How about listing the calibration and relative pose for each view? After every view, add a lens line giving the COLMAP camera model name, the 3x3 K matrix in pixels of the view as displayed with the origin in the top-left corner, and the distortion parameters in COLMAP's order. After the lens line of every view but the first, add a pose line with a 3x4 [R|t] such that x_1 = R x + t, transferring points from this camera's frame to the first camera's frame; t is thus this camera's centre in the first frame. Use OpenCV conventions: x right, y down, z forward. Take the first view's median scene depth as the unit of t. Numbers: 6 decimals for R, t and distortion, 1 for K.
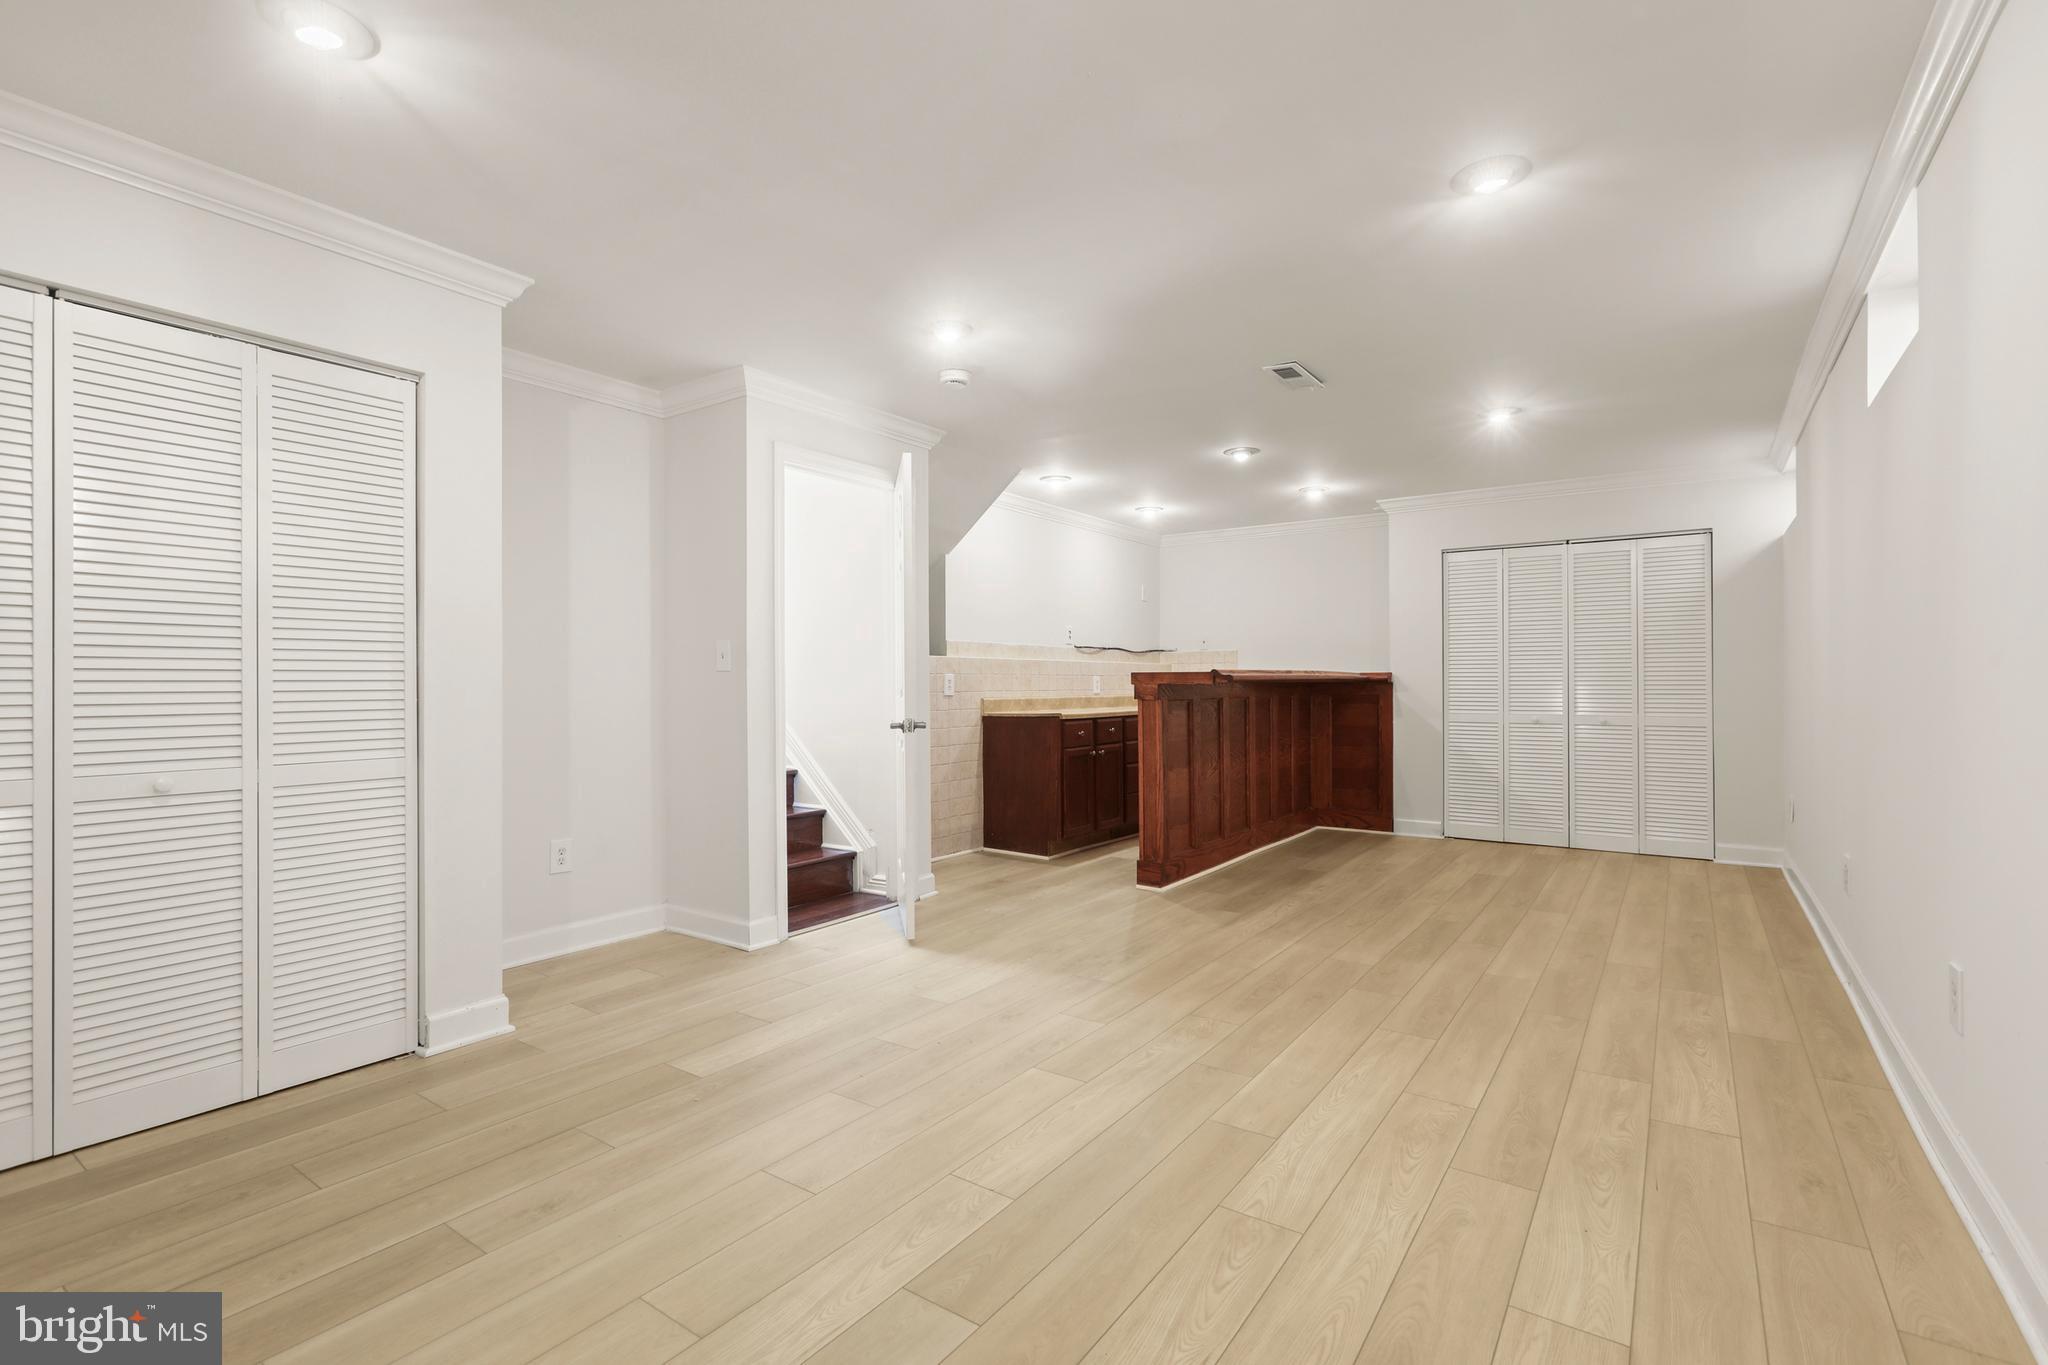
lens RADIAL K [[946.8, 0, 1033.4], [0, 946.8, 682.0], [0, 0, 1]] dist [-0.001318, 0.000247]
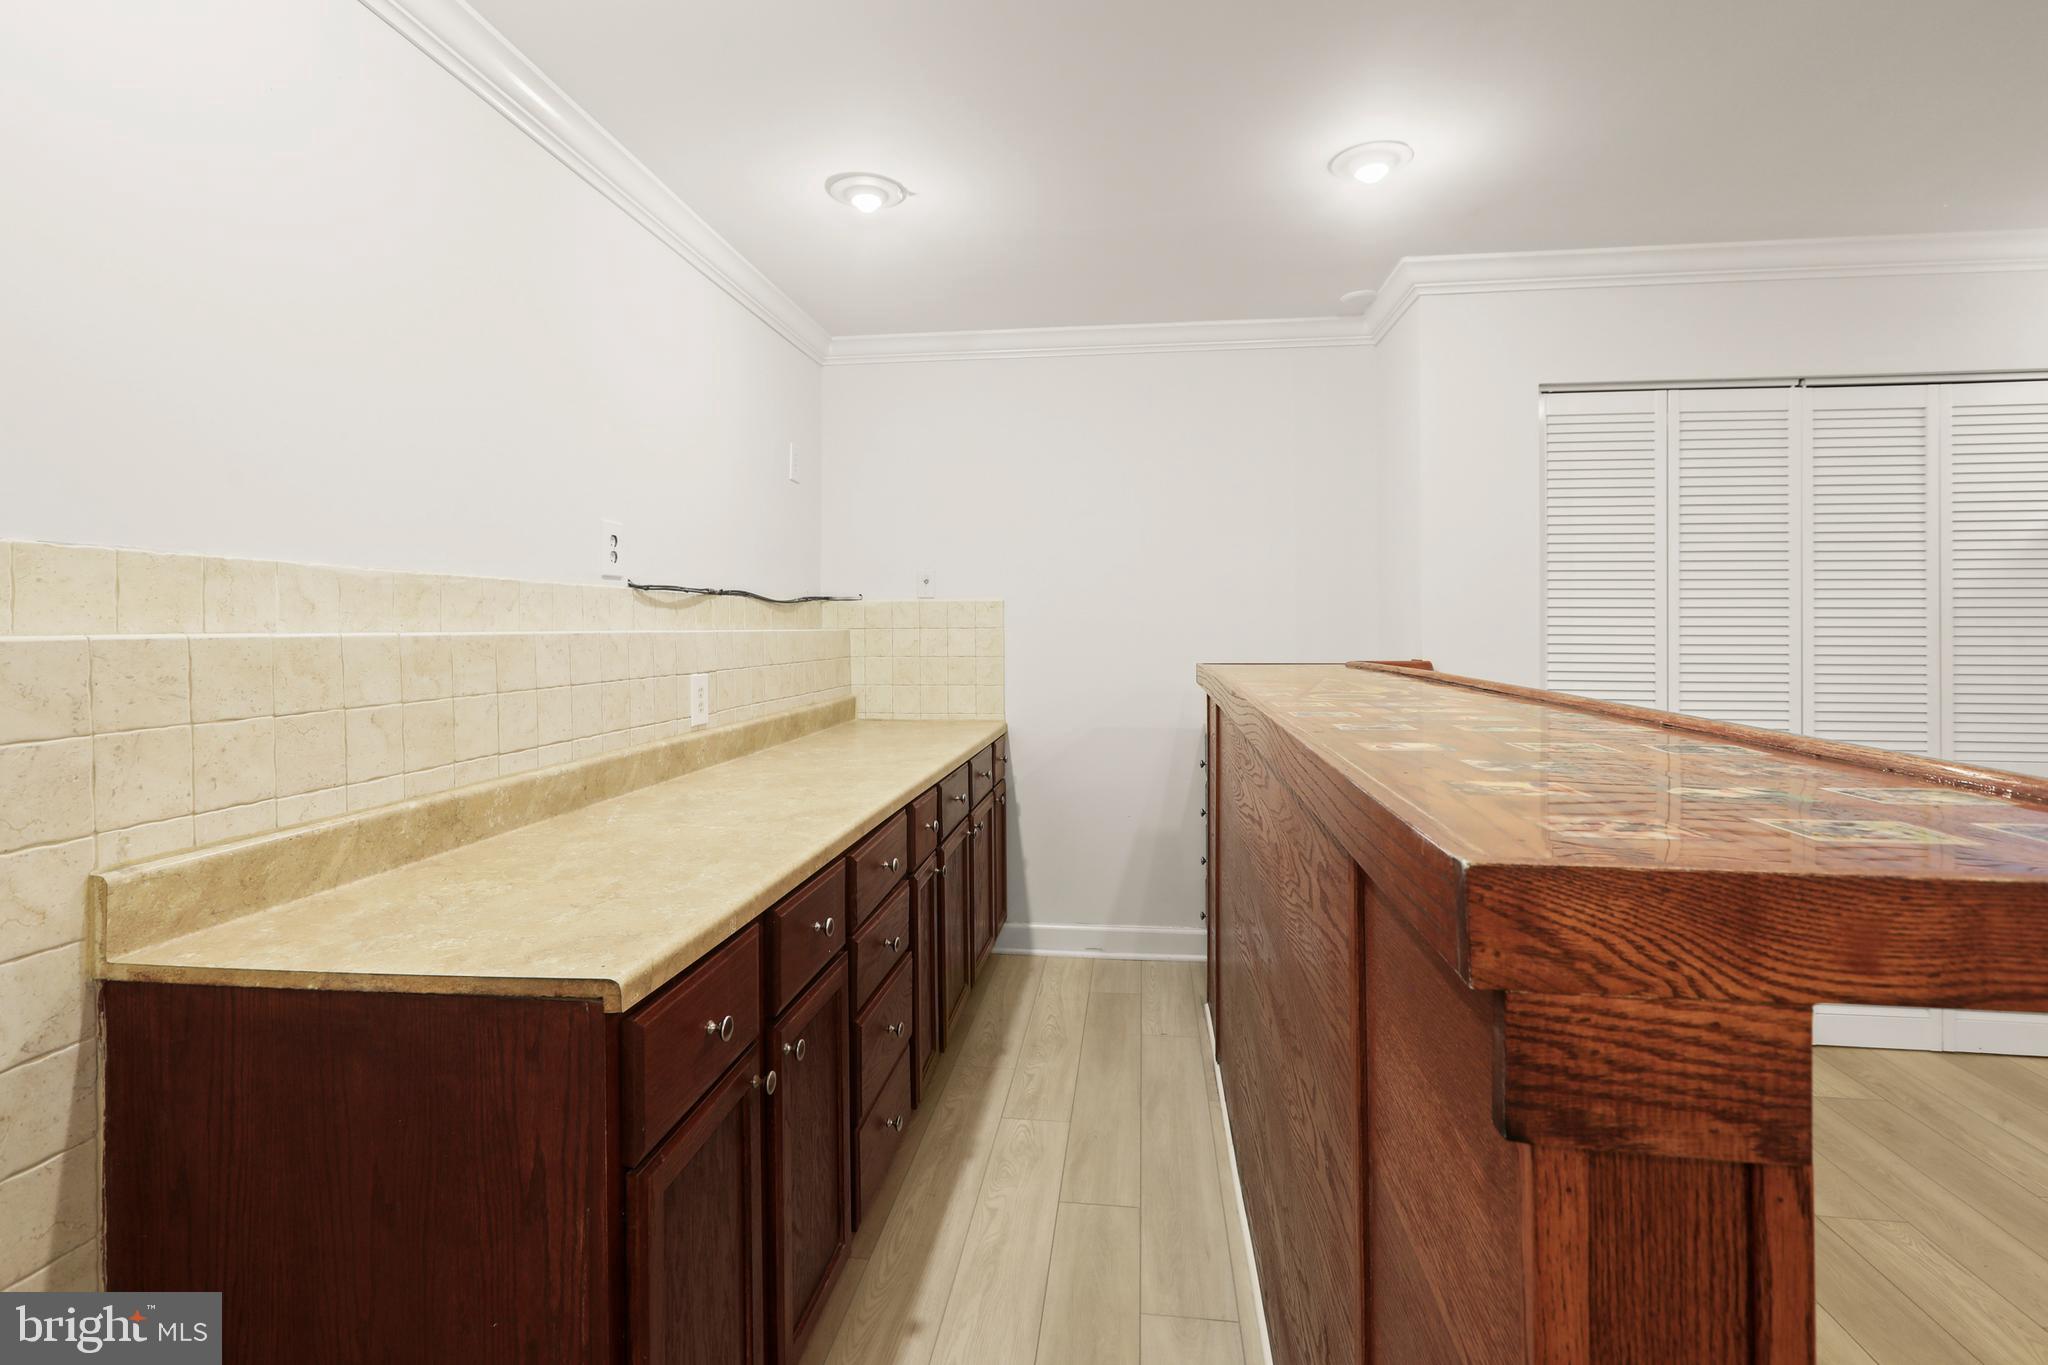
lens RADIAL K [[953.1, 0, 1036.0], [0, 953.1, 630.3], [0, 0, 1]] dist [-0.003916, 0.000348]
pose [[0.883170, -0.002320, 0.469047, 0.015280], [0.000191, 0.999989, 0.004587, -0.026611], [-0.469053, -0.003962, 0.883161, 0.732645]]
